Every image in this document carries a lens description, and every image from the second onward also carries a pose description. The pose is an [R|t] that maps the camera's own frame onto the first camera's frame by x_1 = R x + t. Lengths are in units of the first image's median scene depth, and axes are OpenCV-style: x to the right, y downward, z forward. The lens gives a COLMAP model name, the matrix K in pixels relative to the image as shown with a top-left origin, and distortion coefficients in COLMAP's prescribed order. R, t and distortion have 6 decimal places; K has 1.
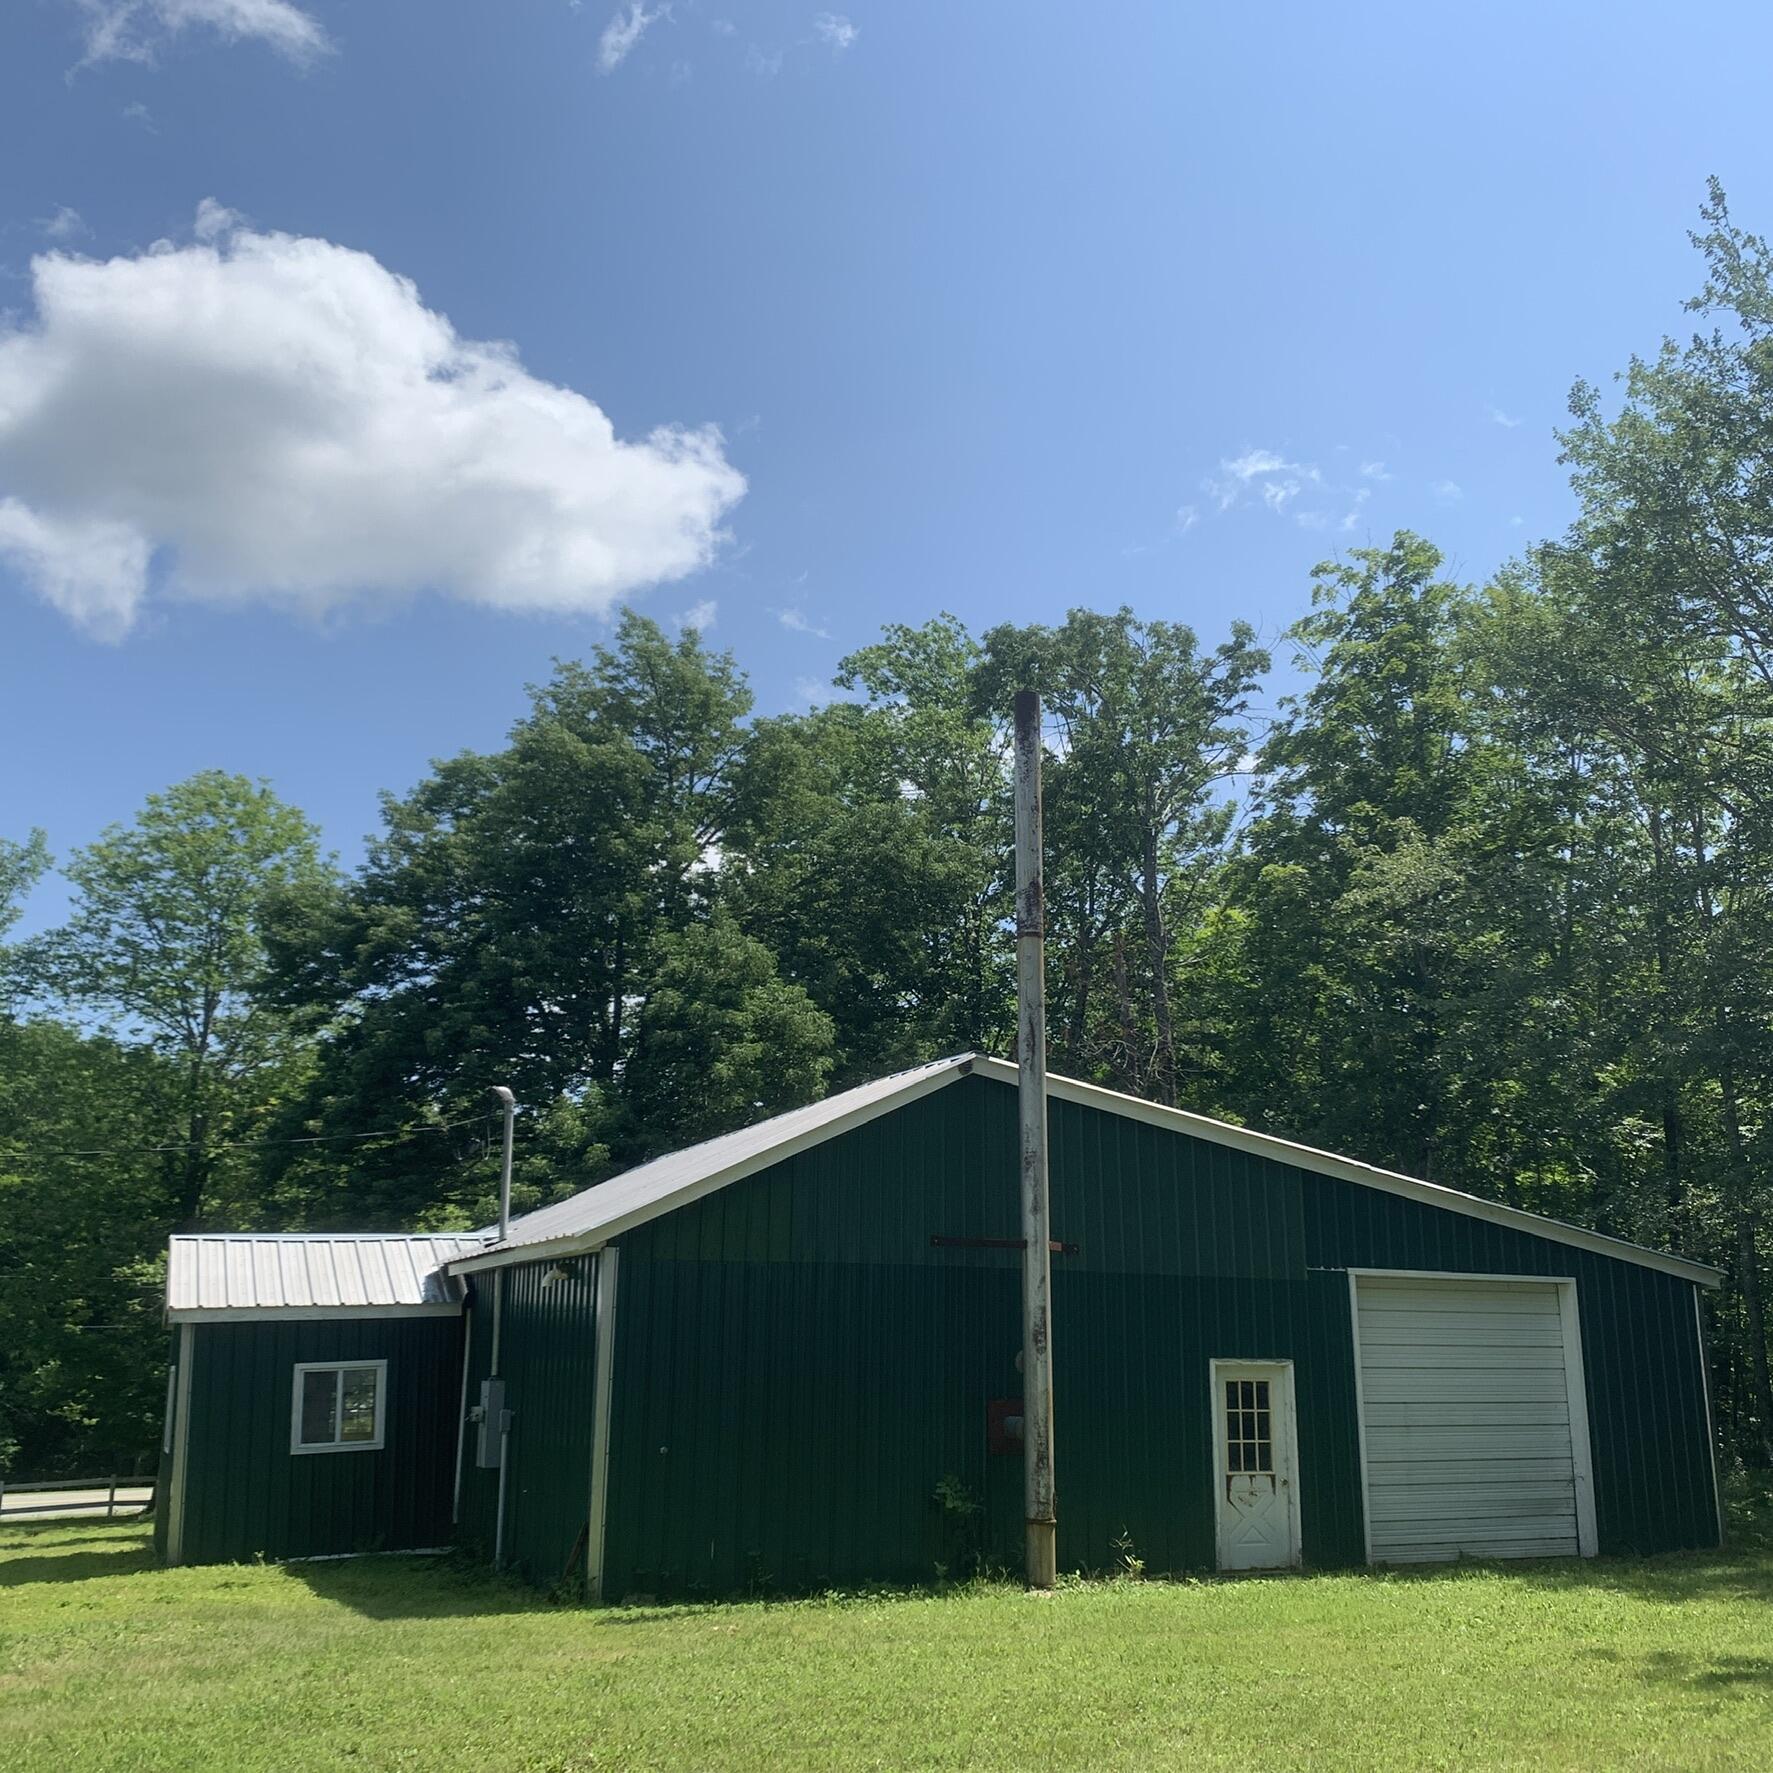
lens RADIAL K [[1938.5, 0, 887.3], [0, 1938.5, 889.0], [0, 0, 1]] dist [0.000615, 0.000000]
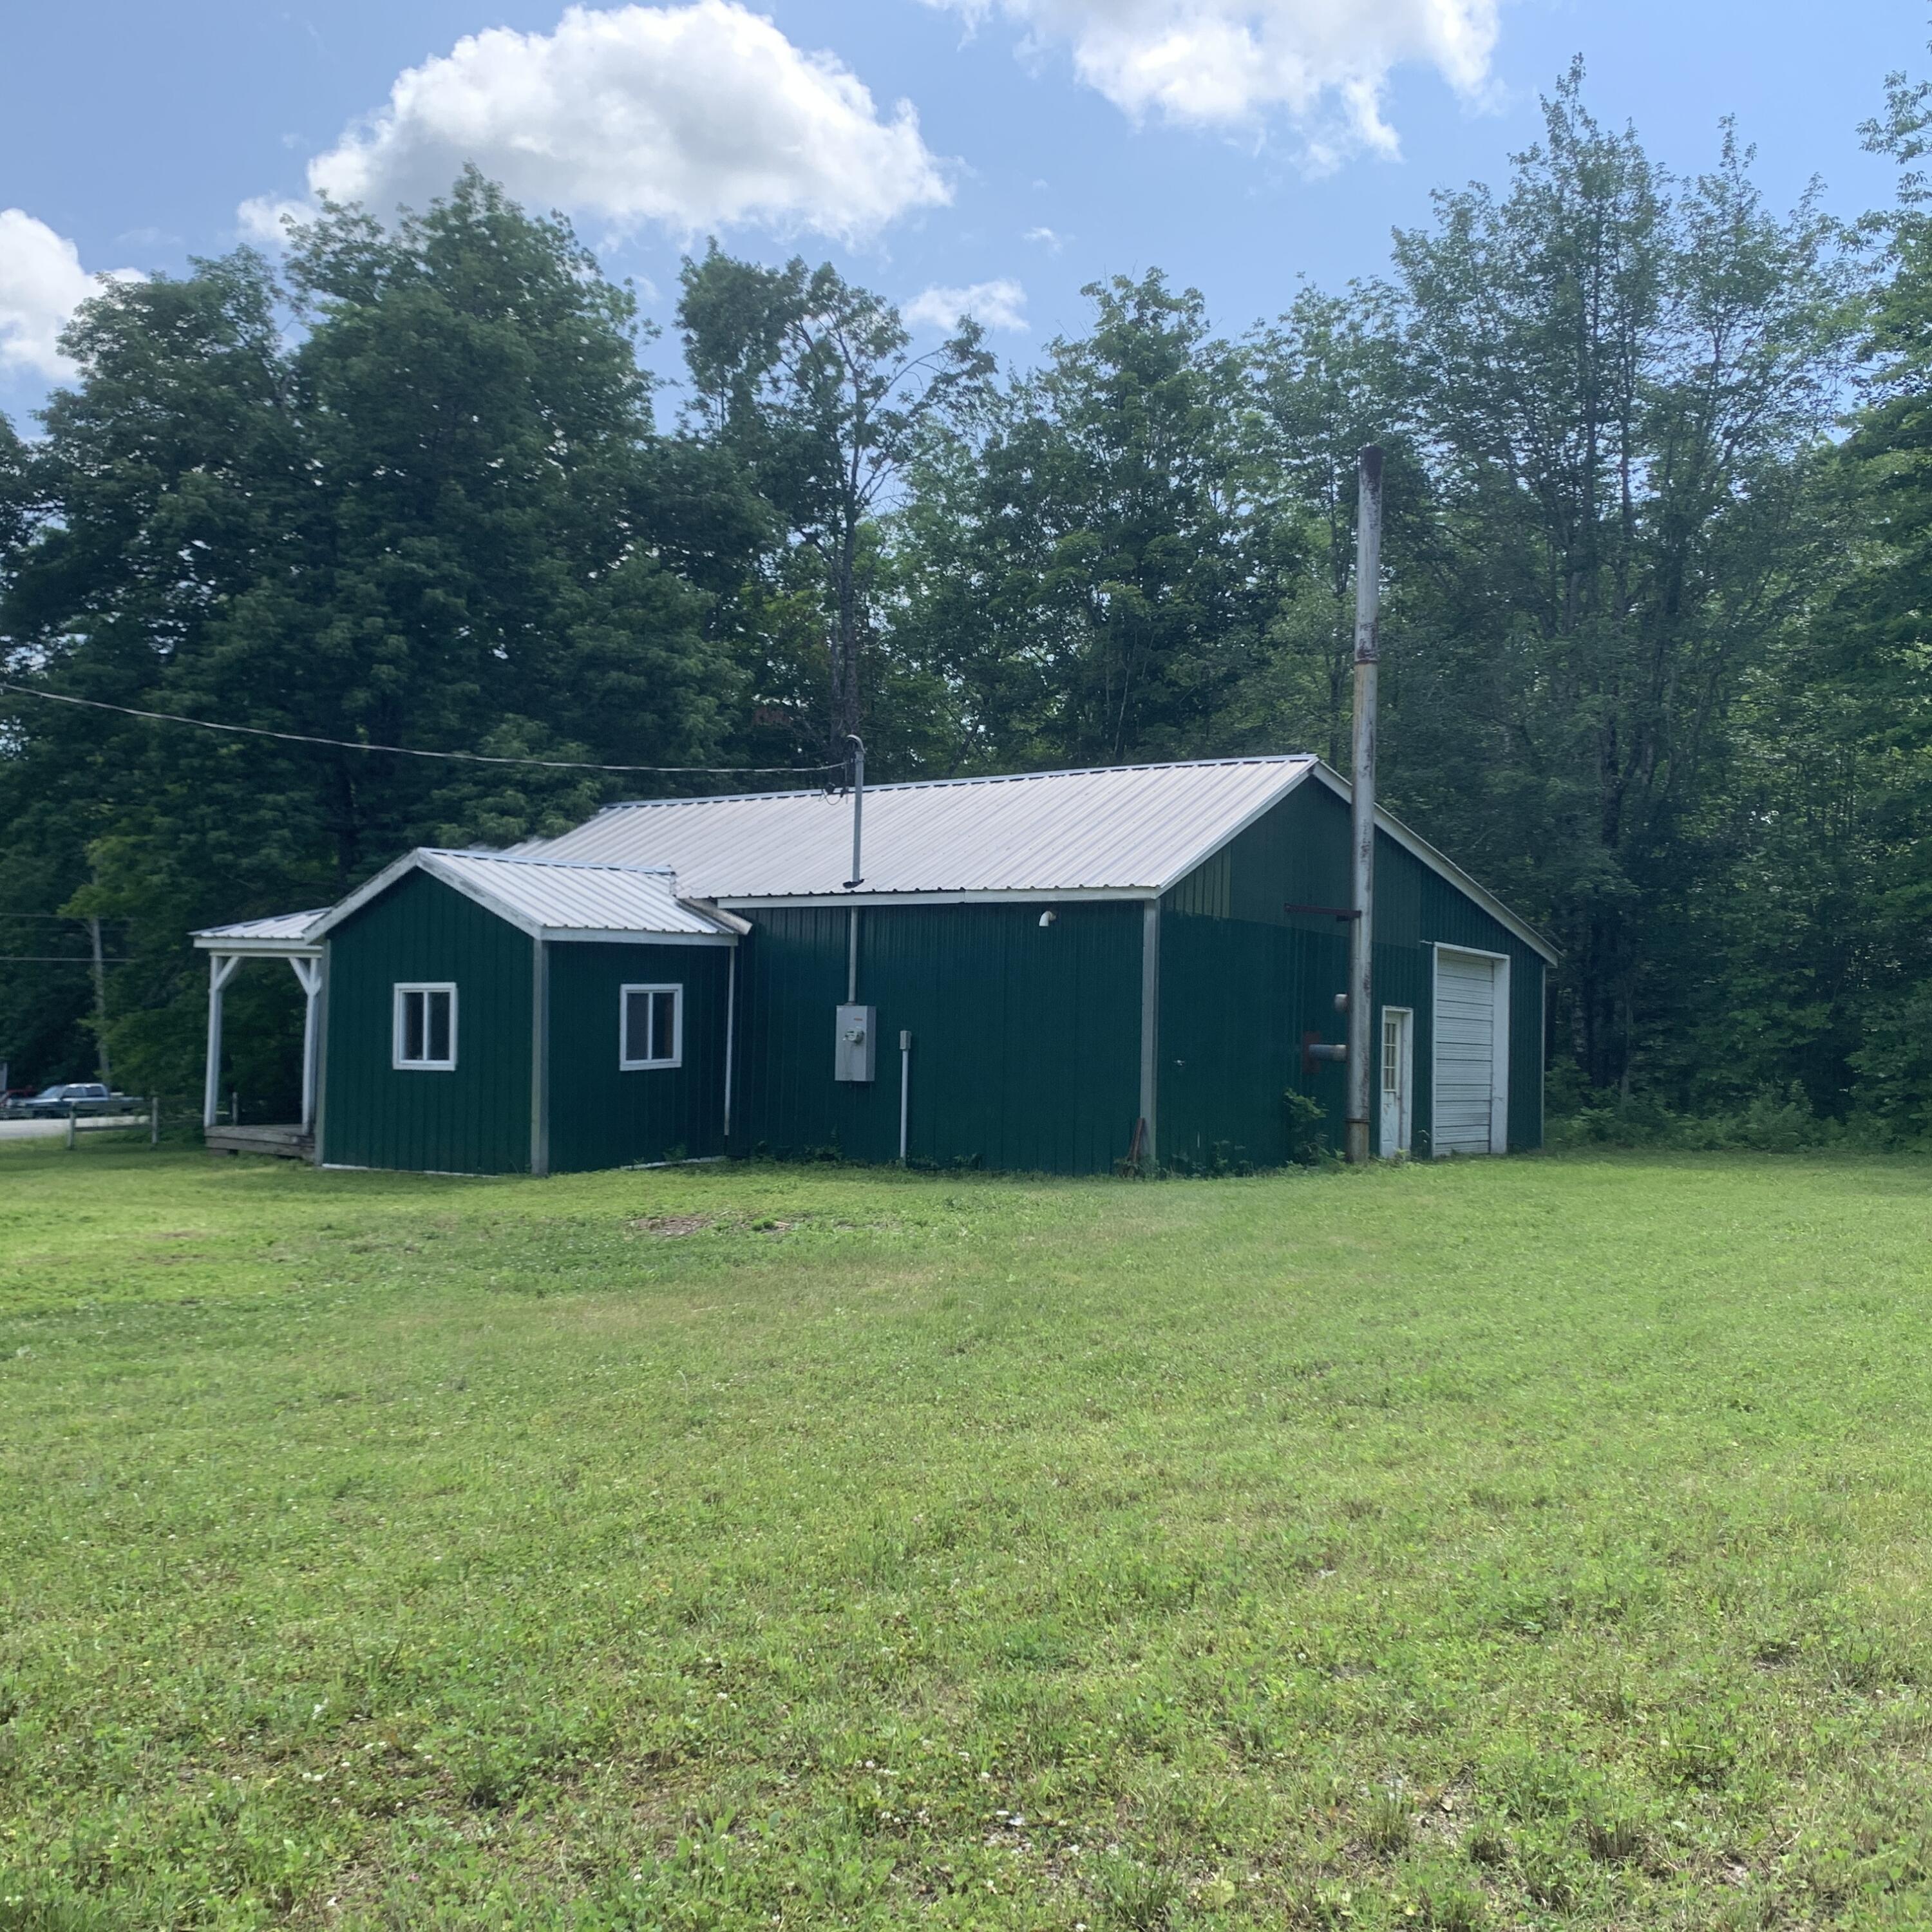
lens RADIAL K [[2112.4, 0, 960.3], [0, 2112.4, 958.3], [0, 0, 1]] dist [0.000615, 0.000000]
pose [[0.857486, 0.040930, 0.512877, -0.733620], [-0.147710, 0.974452, 0.169192, 0.011905], [-0.492849, -0.220836, 0.841624, -0.043069]]
